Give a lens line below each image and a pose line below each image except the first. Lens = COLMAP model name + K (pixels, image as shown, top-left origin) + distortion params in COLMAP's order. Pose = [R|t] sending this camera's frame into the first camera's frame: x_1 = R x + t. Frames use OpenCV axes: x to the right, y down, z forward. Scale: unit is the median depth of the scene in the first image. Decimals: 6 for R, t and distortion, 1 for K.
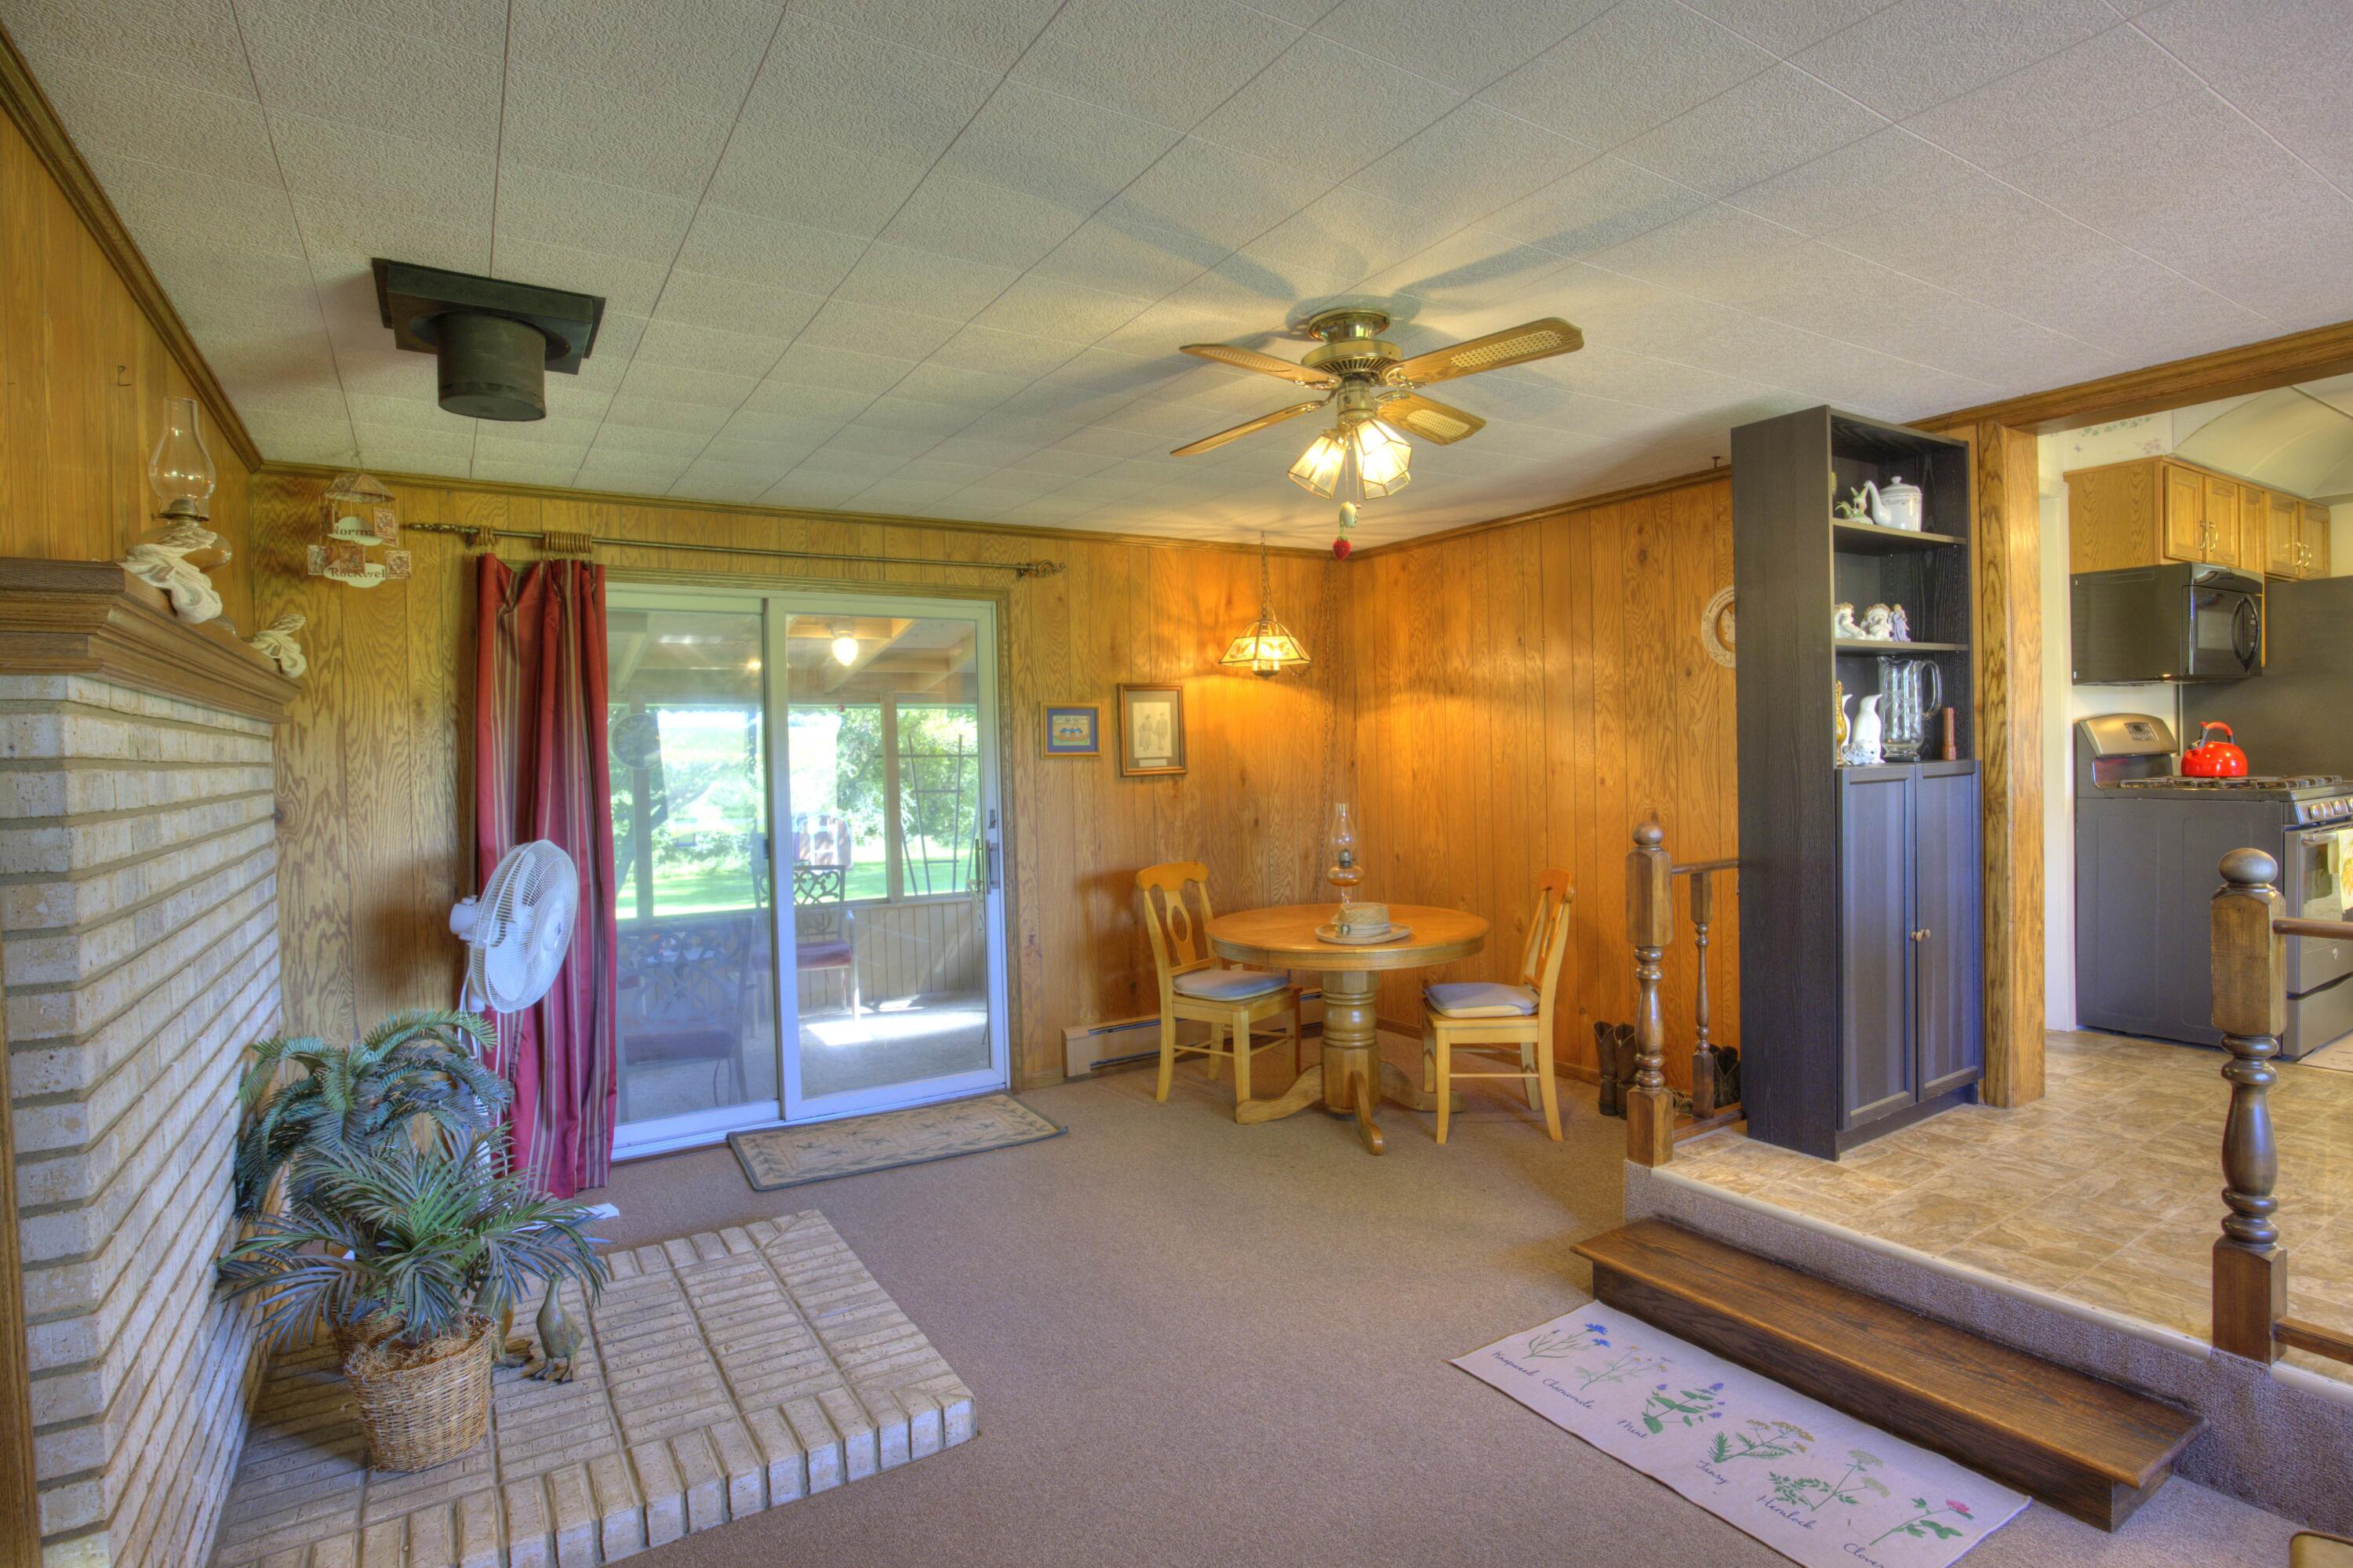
lens RADIAL K [[1191.2, 0, 1186.6], [0, 1191.2, 775.4], [0, 0, 1]] dist [-0.055345, 0.017200]
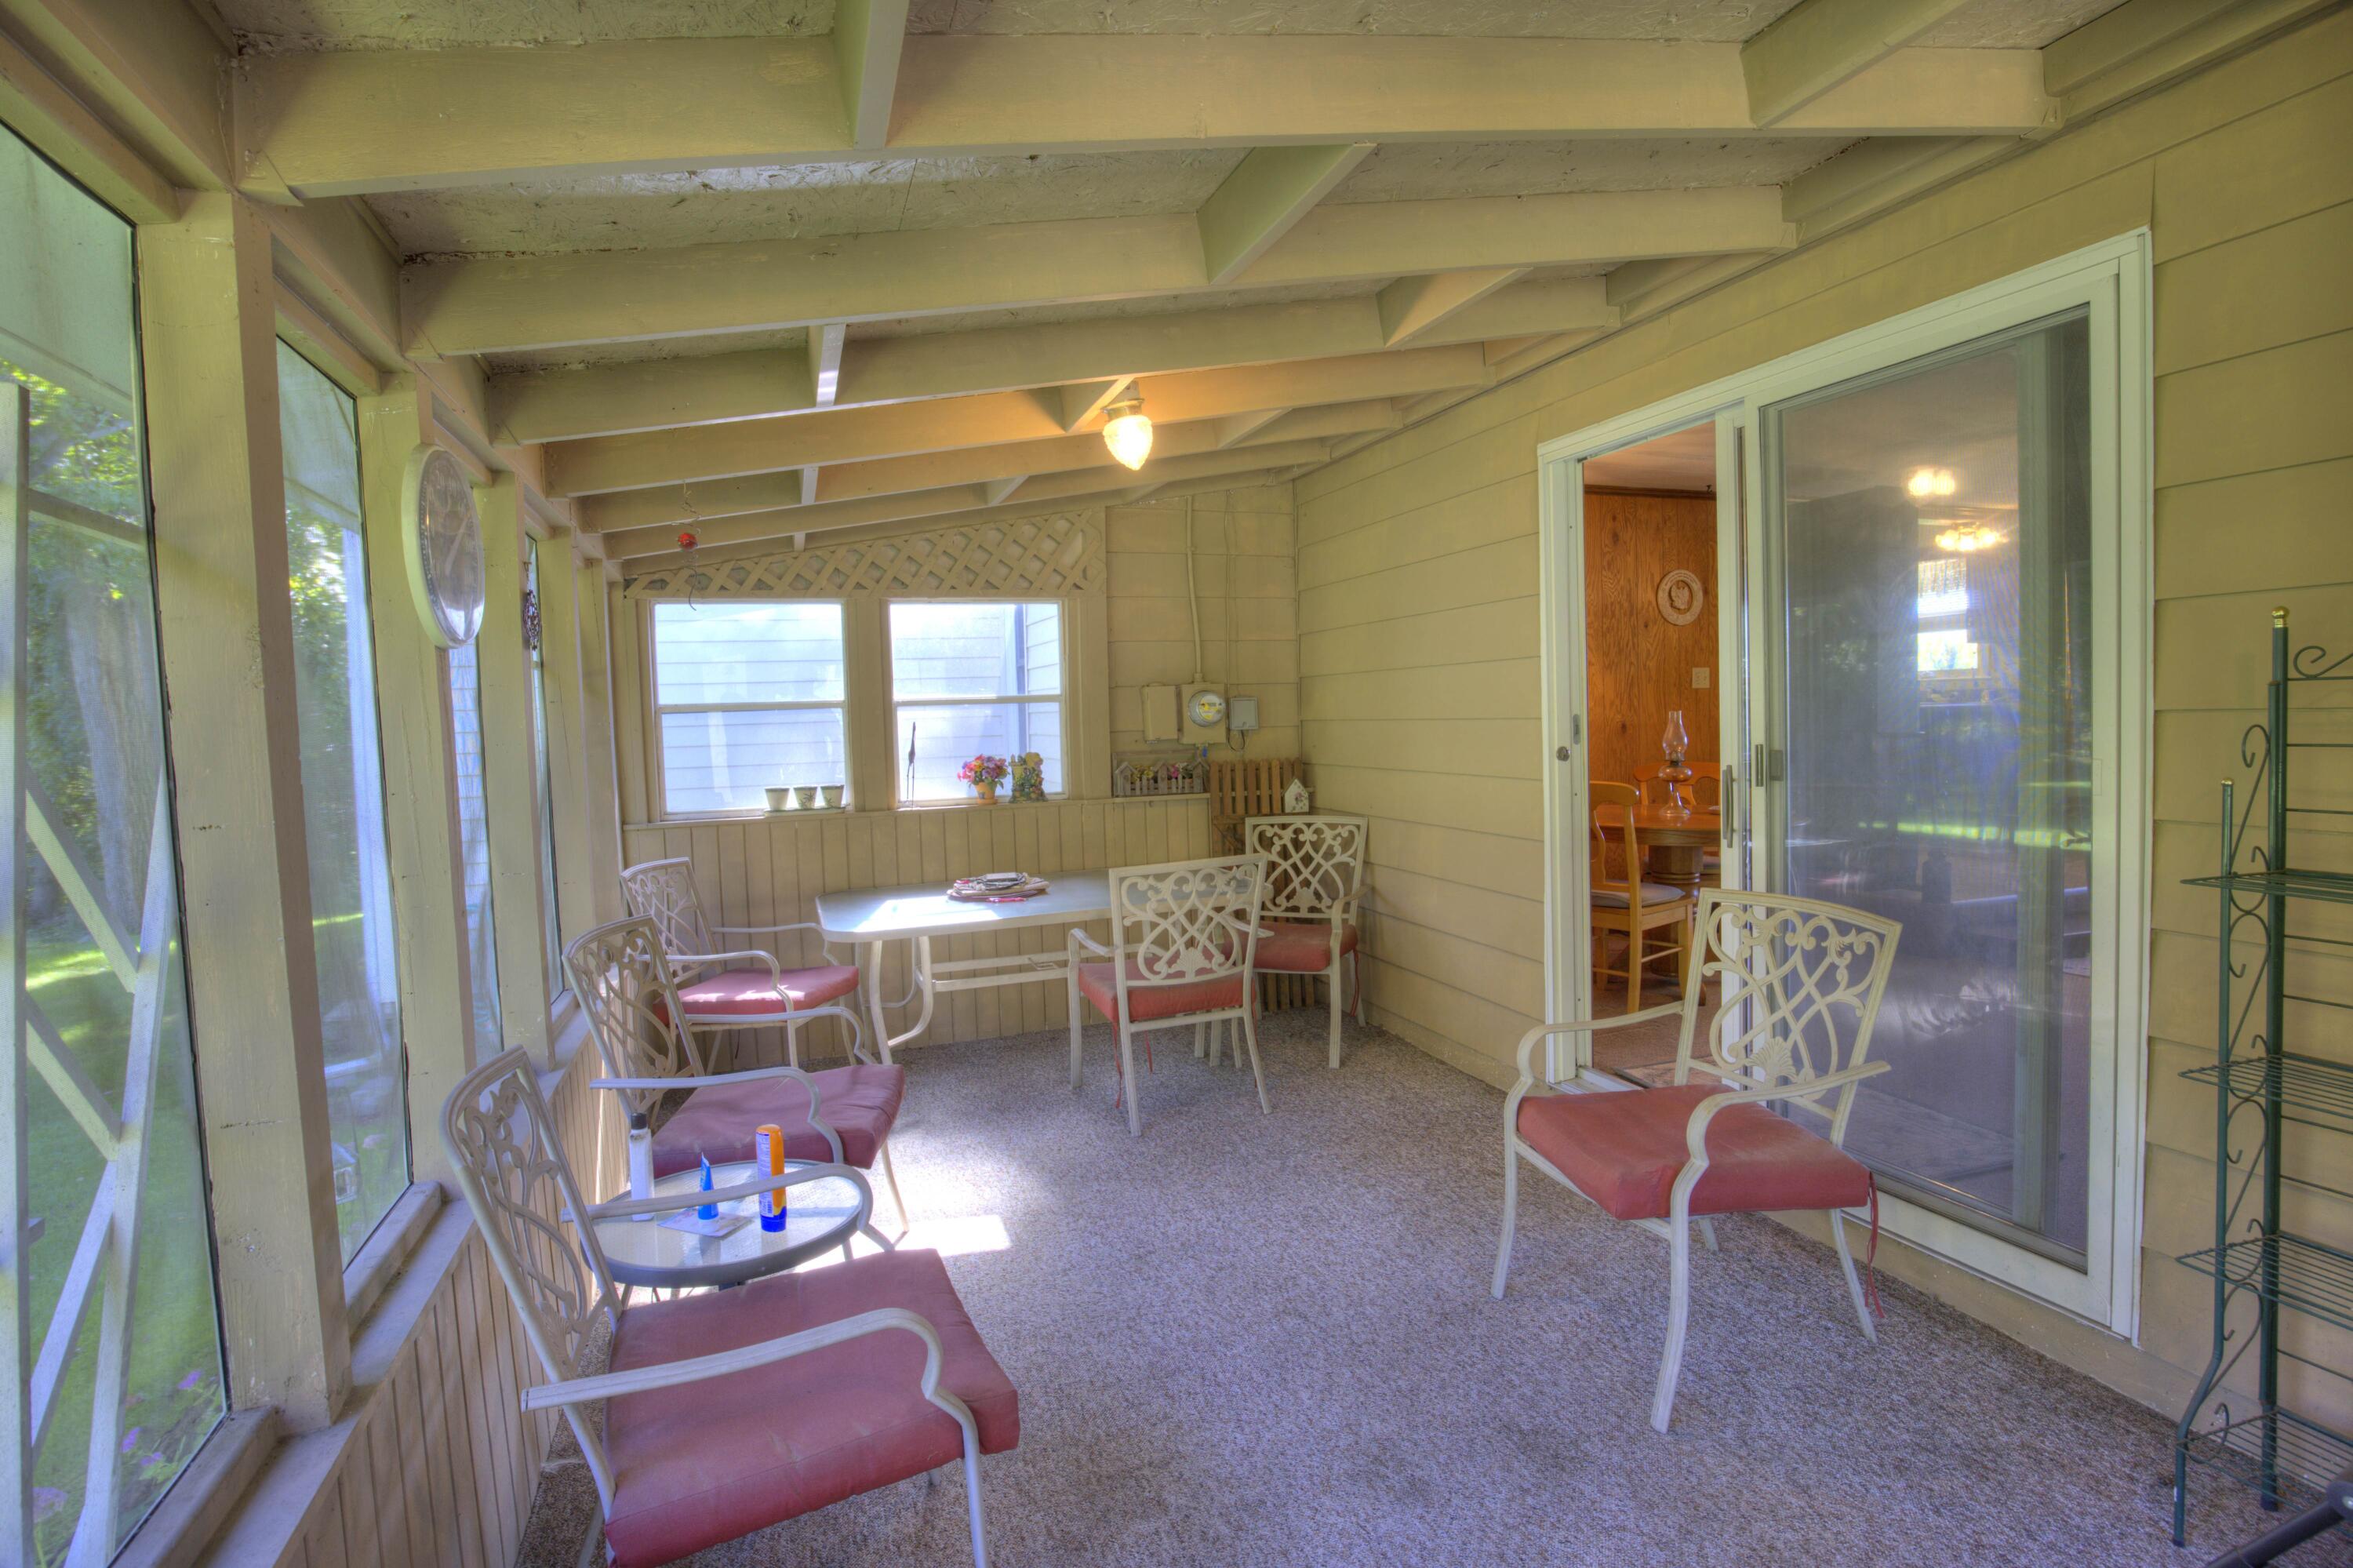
lens RADIAL K [[1191.2, 0, 1181.3], [0, 1191.2, 785.0], [0, 0, 1]] dist [-0.055345, 0.017200]
pose [[0.225969, -0.037764, 0.973402, -1.147443], [0.045122, 0.998582, 0.028266, 0.042968], [-0.973089, 0.037535, 0.227352, 1.266809]]
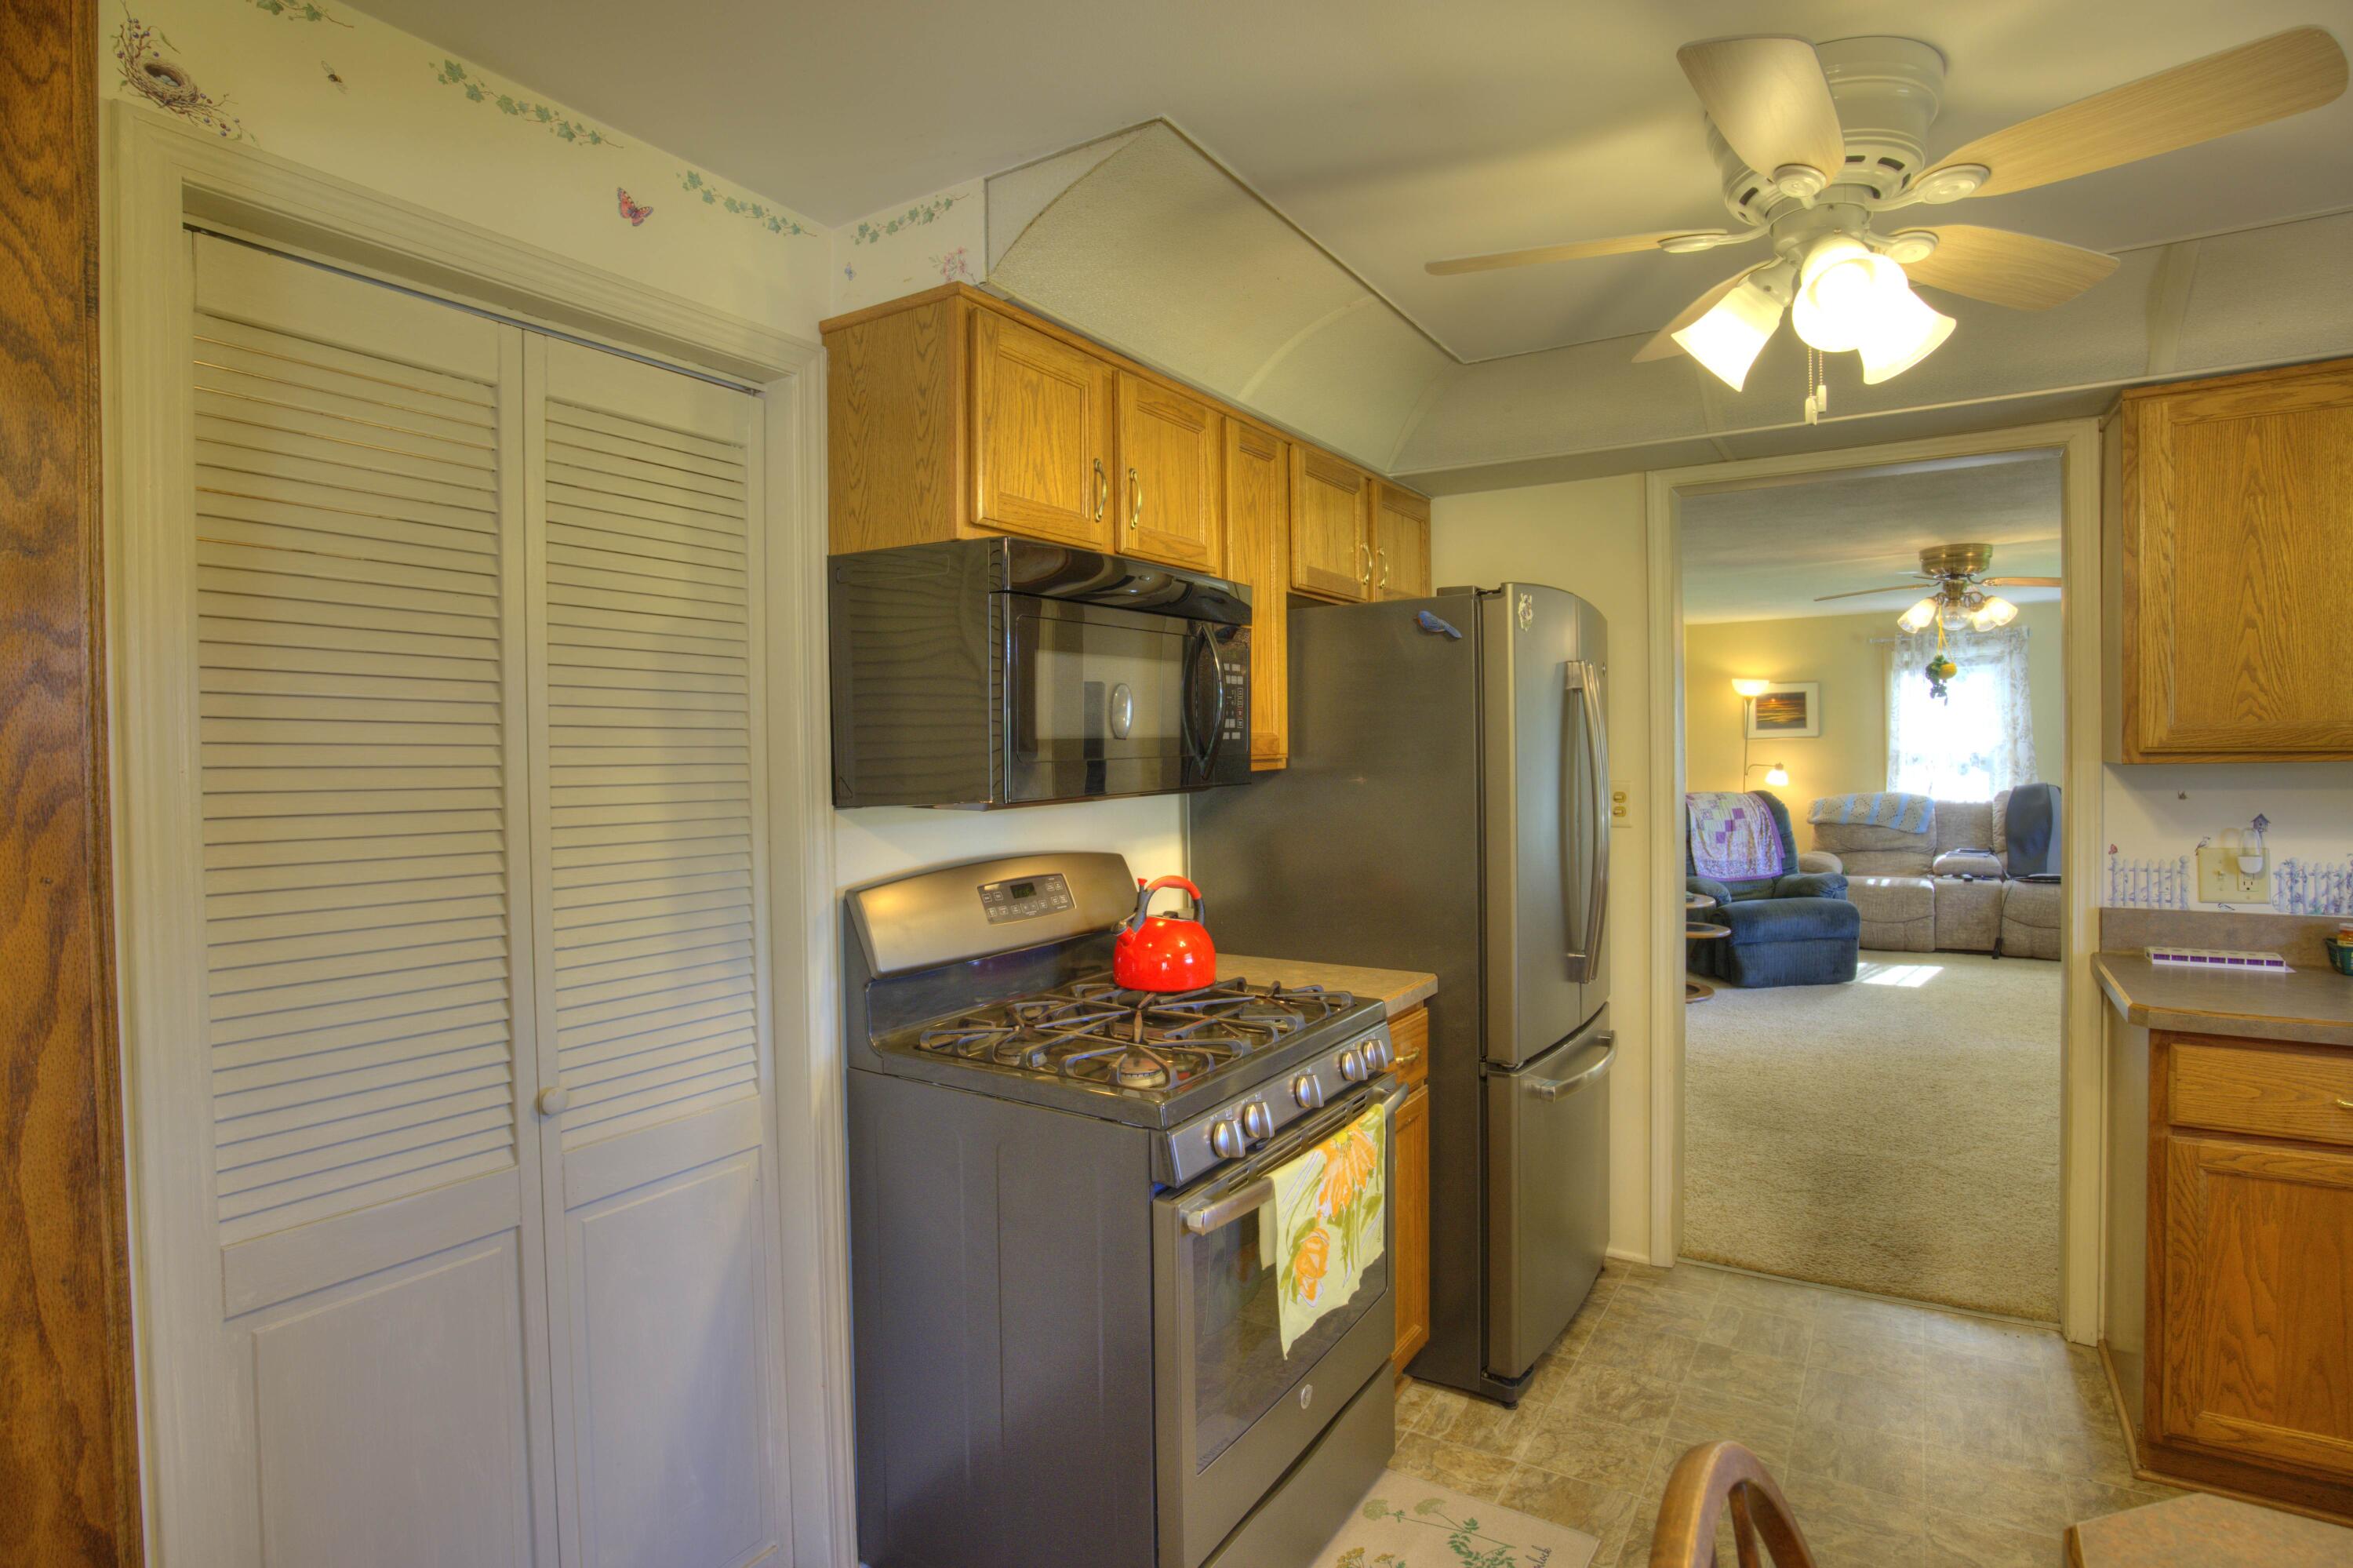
lens RADIAL K [[1191.2, 0, 1187.6], [0, 1191.2, 780.0], [0, 0, 1]] dist [-0.055345, 0.017200]
pose [[0.901609, 0.000603, 0.432551, 0.726062], [-0.000181, 0.999999, -0.001018, -0.093475], [-0.432551, 0.000839, 0.901609, 0.566550]]
